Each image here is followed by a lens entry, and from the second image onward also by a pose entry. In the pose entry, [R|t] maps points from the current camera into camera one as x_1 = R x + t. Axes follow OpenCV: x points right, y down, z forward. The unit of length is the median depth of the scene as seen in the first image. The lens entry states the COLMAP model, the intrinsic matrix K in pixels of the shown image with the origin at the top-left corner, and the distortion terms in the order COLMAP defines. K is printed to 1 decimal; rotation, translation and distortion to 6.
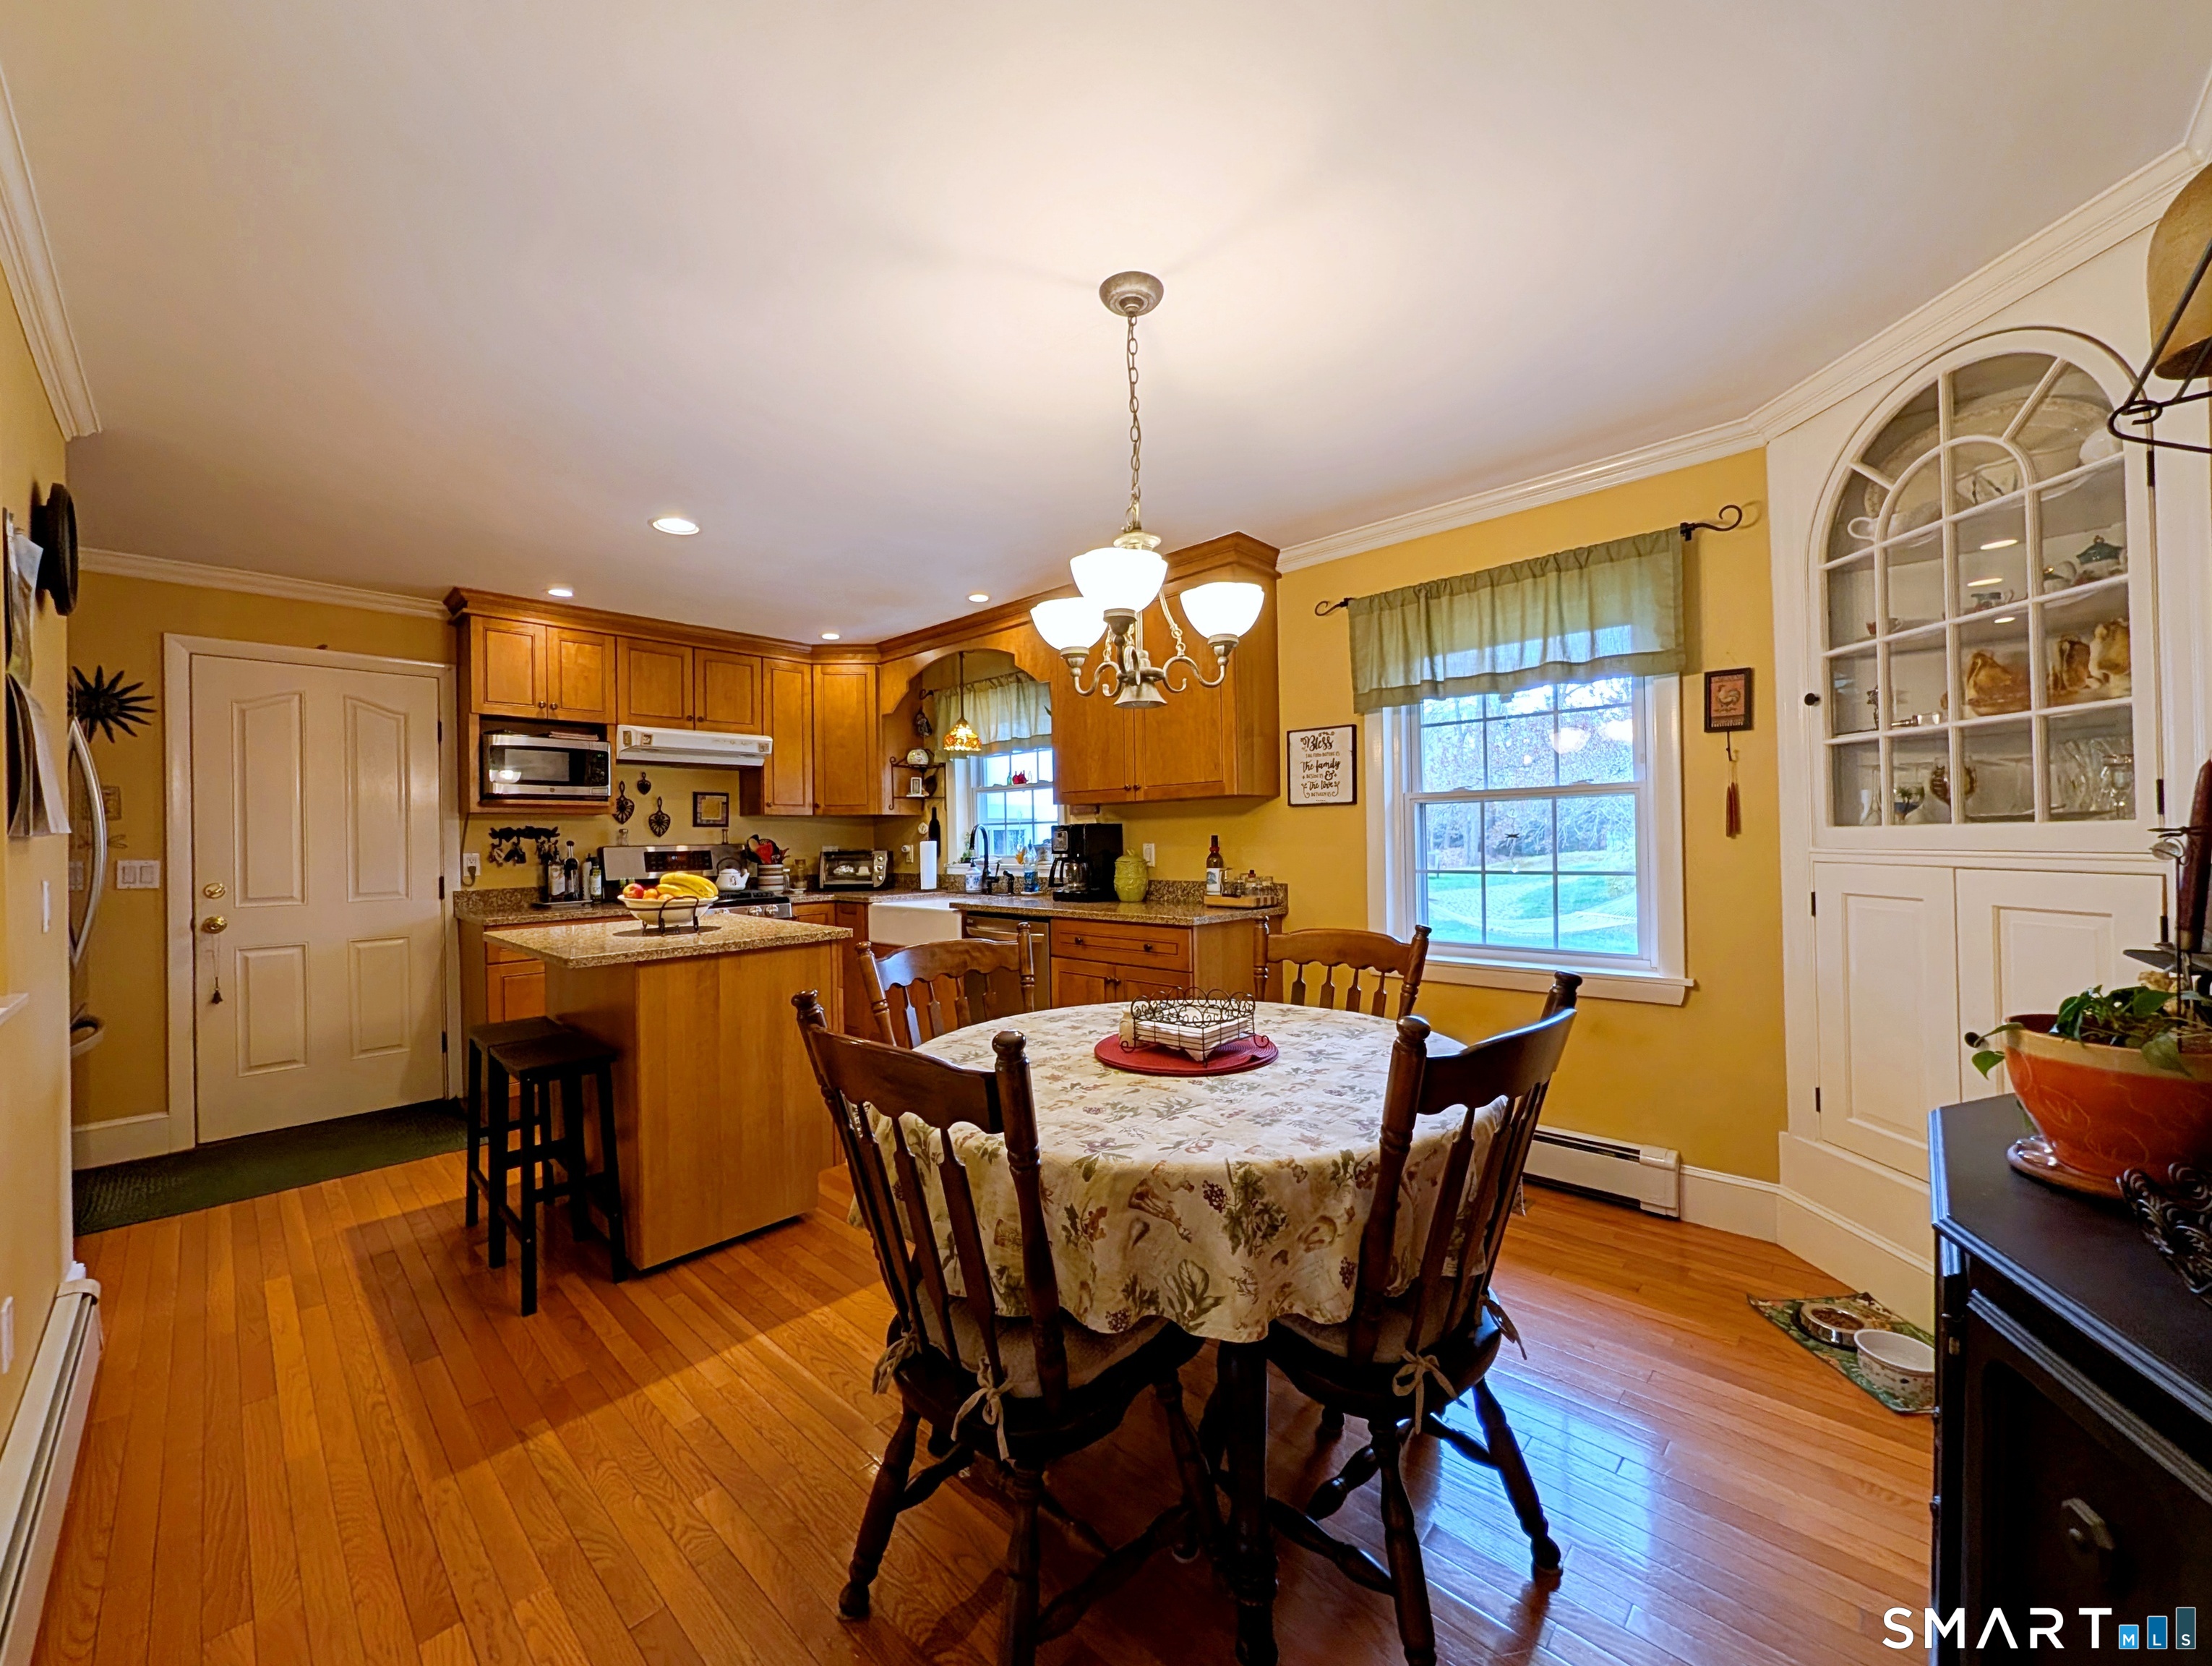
lens RADIAL K [[851.6, 0, 1108.3], [0, 851.6, 836.2], [0, 0, 1]] dist [0.000541, 0.000014]
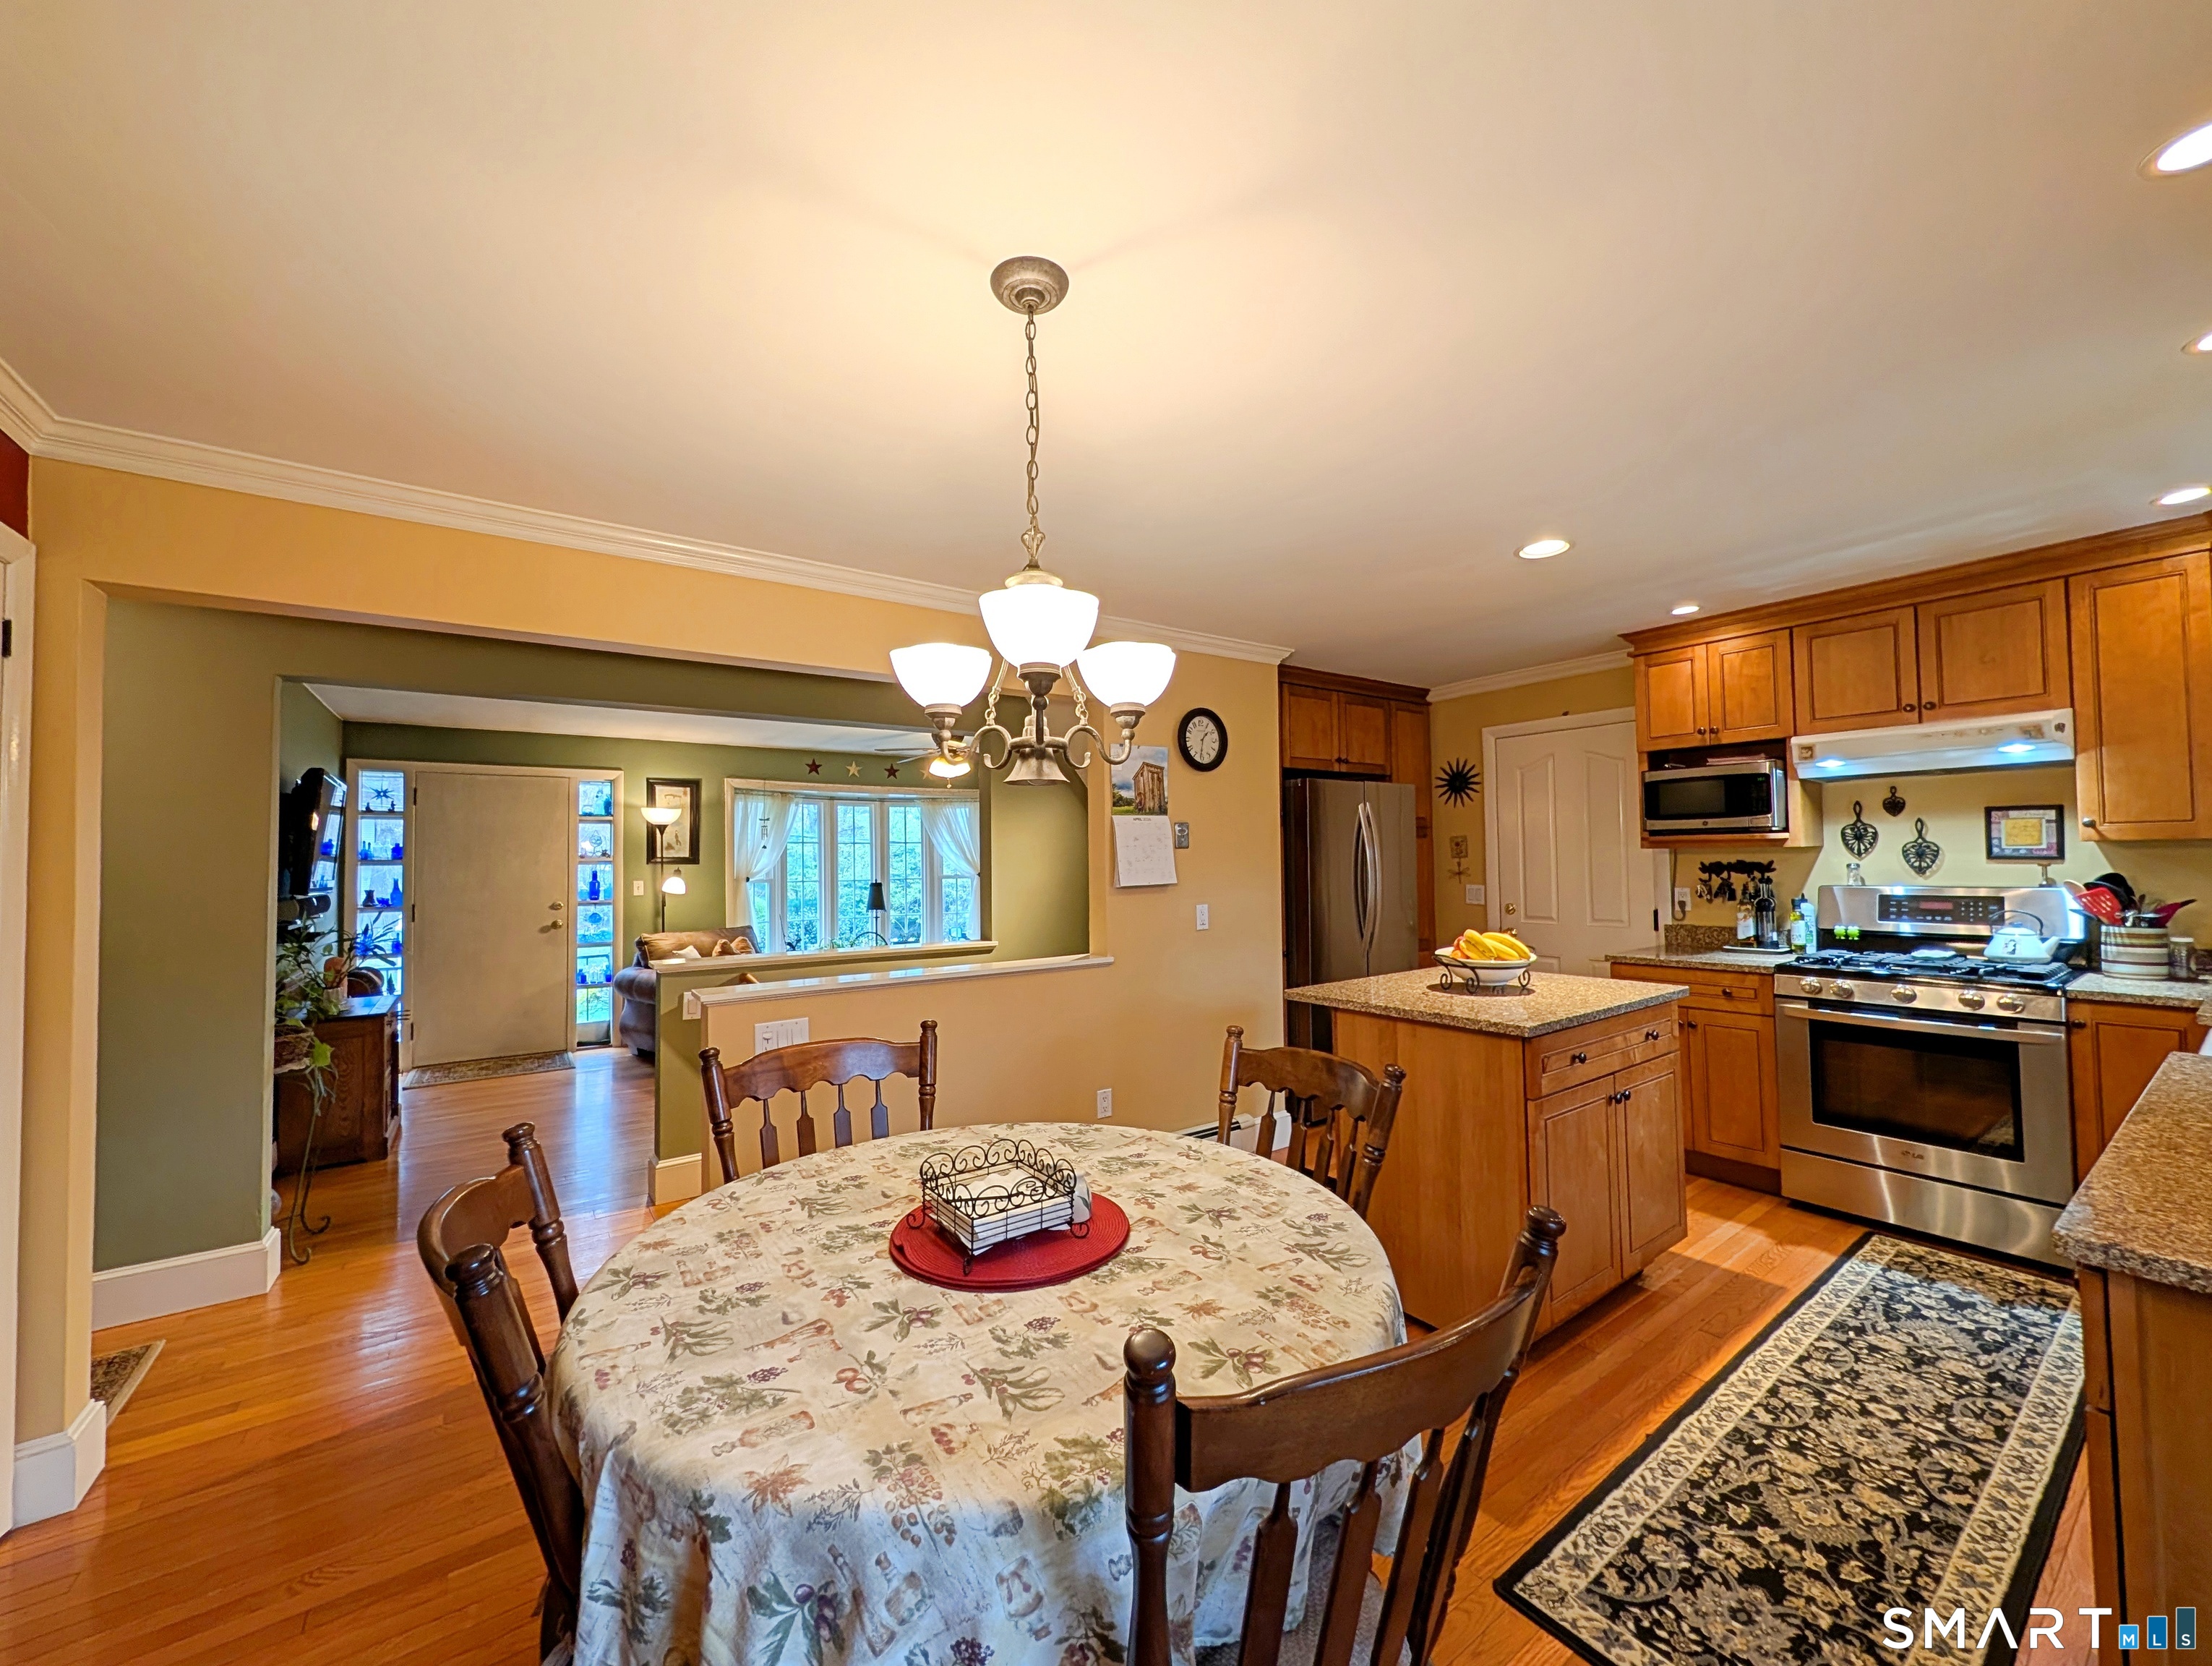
lens RADIAL K [[851.6, 0, 1106.5], [0, 851.6, 835.9], [0, 0, 1]] dist [0.000541, 0.000014]
pose [[-0.190505, -0.009741, -0.981638, 0.373413], [0.019845, 0.999708, -0.013772, -0.041798], [0.981486, -0.022104, -0.190256, 0.555974]]
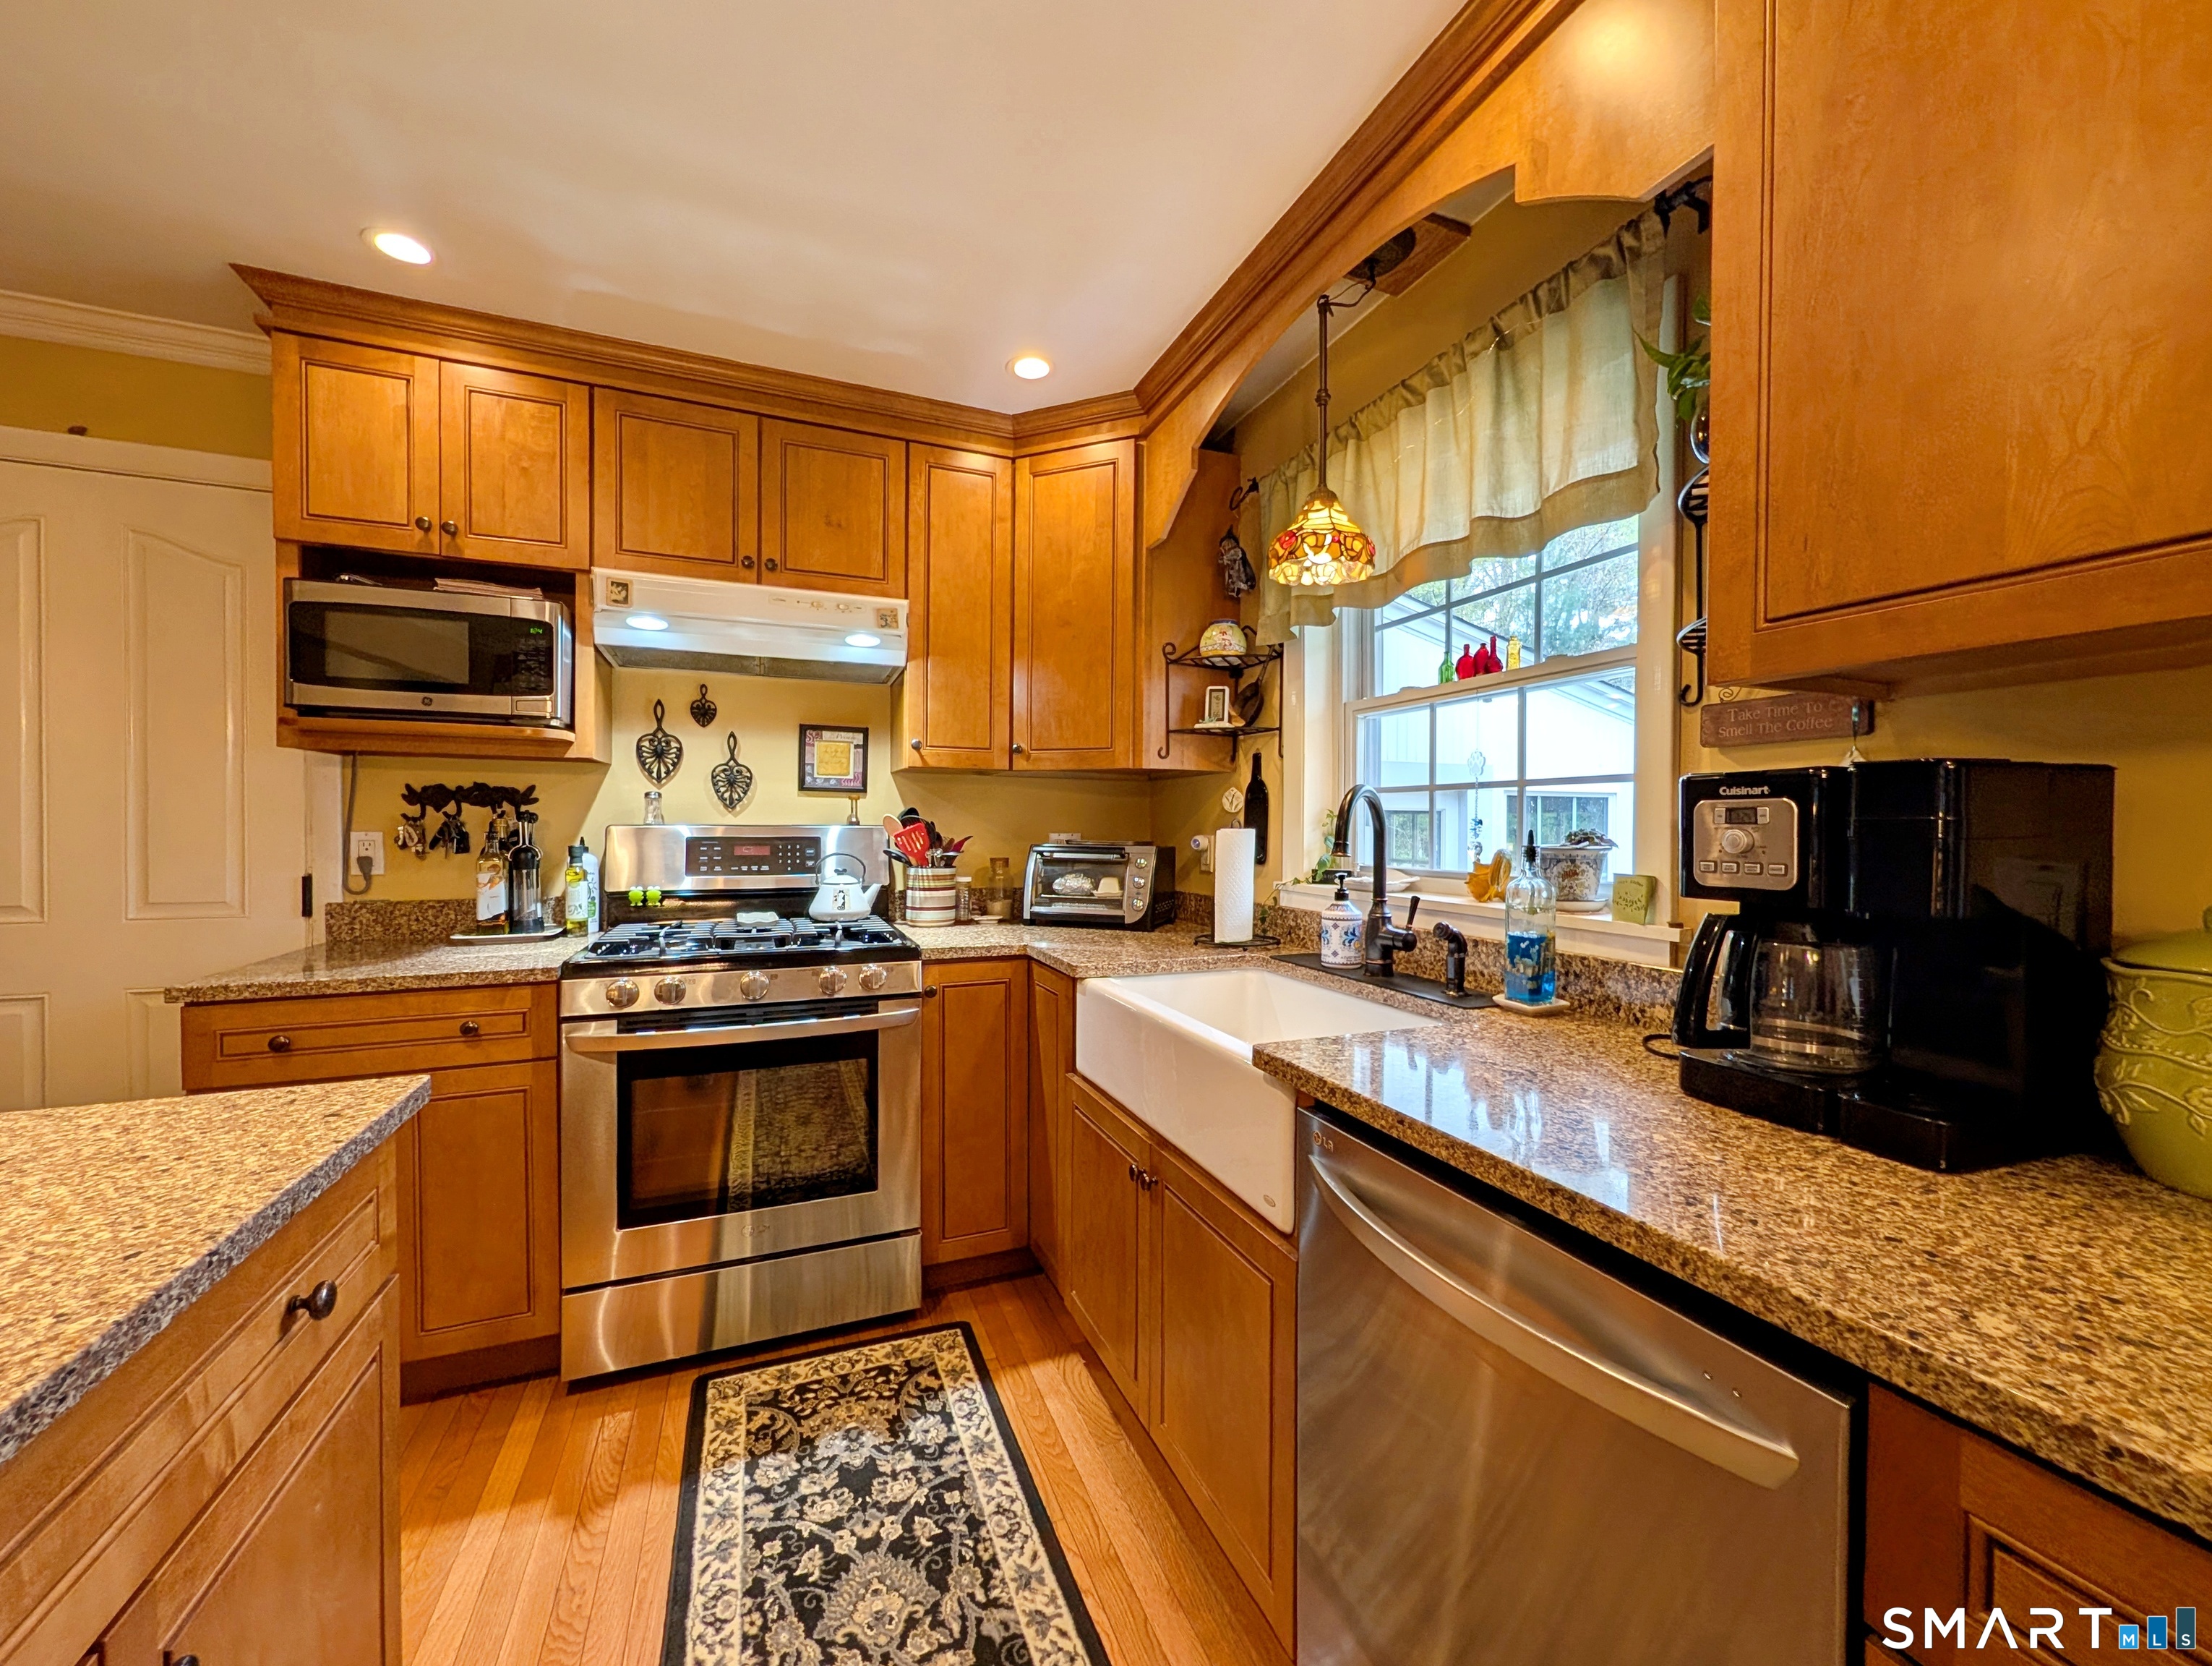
lens RADIAL K [[851.6, 0, 1108.2], [0, 851.6, 836.5], [0, 0, 1]] dist [0.000541, 0.000014]
pose [[0.910375, 0.027486, -0.412871, -0.118945], [-0.020391, 0.999559, 0.021580, 0.002452], [0.413282, -0.011227, 0.910534, 0.743792]]
